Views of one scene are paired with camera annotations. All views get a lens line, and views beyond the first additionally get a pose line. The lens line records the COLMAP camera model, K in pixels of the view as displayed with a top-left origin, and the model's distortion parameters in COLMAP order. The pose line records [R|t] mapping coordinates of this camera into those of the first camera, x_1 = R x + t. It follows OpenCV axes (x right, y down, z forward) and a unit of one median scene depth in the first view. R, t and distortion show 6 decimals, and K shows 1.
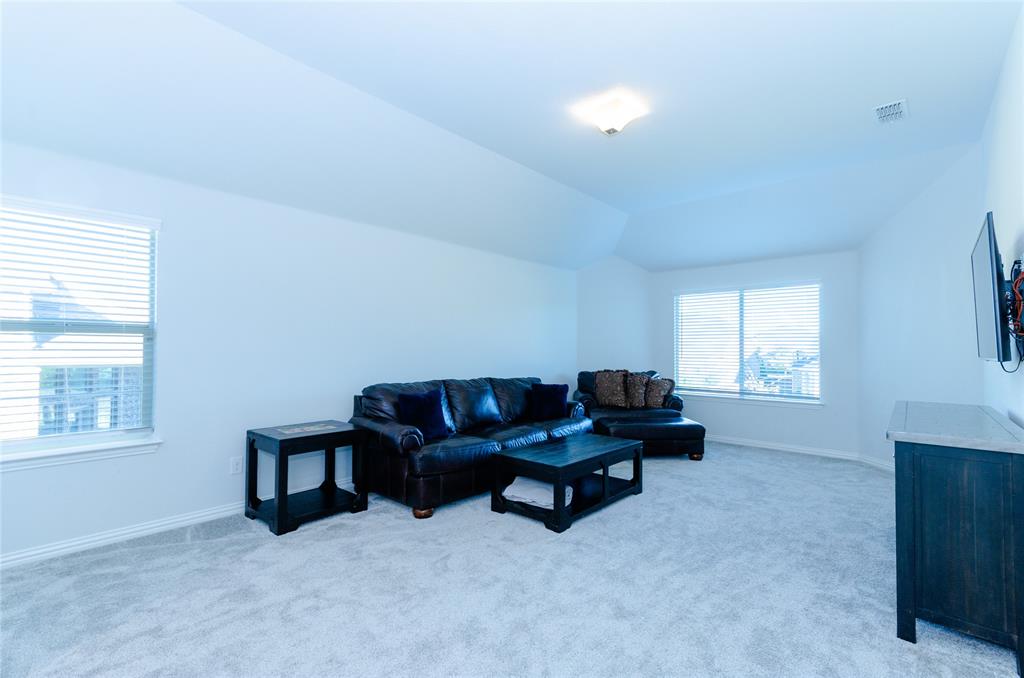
lens RADIAL K [[460.3, 0, 521.1], [0, 460.3, 343.4], [0, 0, 1]] dist [-0.001439, -0.000011]
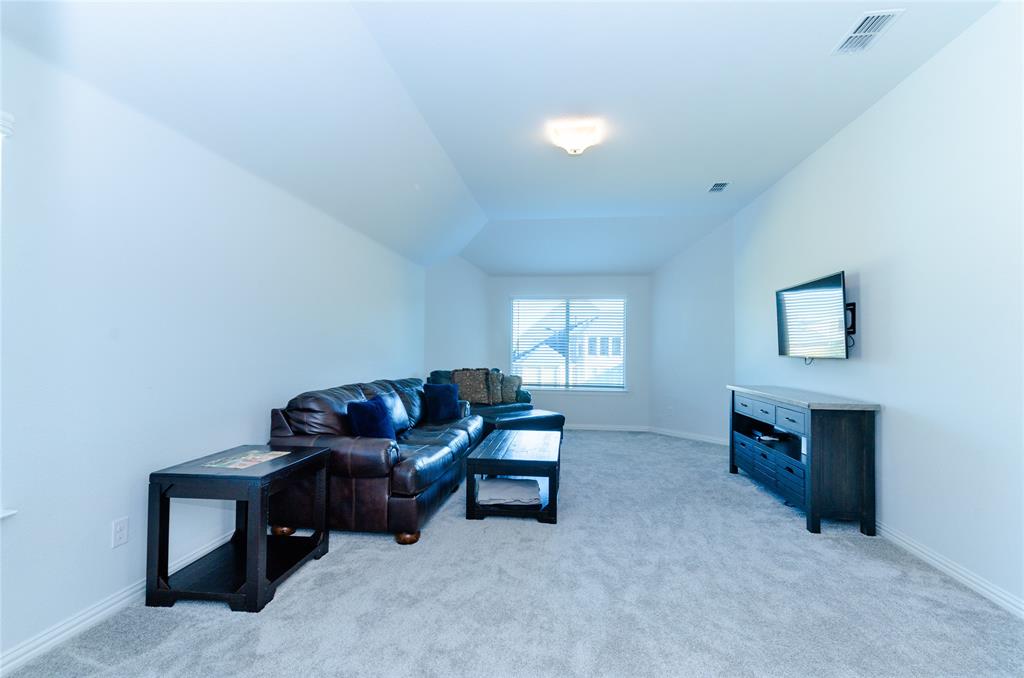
lens RADIAL K [[460.3, 0, 521.1], [0, 460.3, 343.4], [0, 0, 1]] dist [-0.001439, -0.000011]
pose [[0.817208, 0.009674, 0.576261, -0.534483], [-0.012842, 0.999917, 0.001425, -0.002614], [-0.576199, -0.008565, 0.817264, 0.165880]]
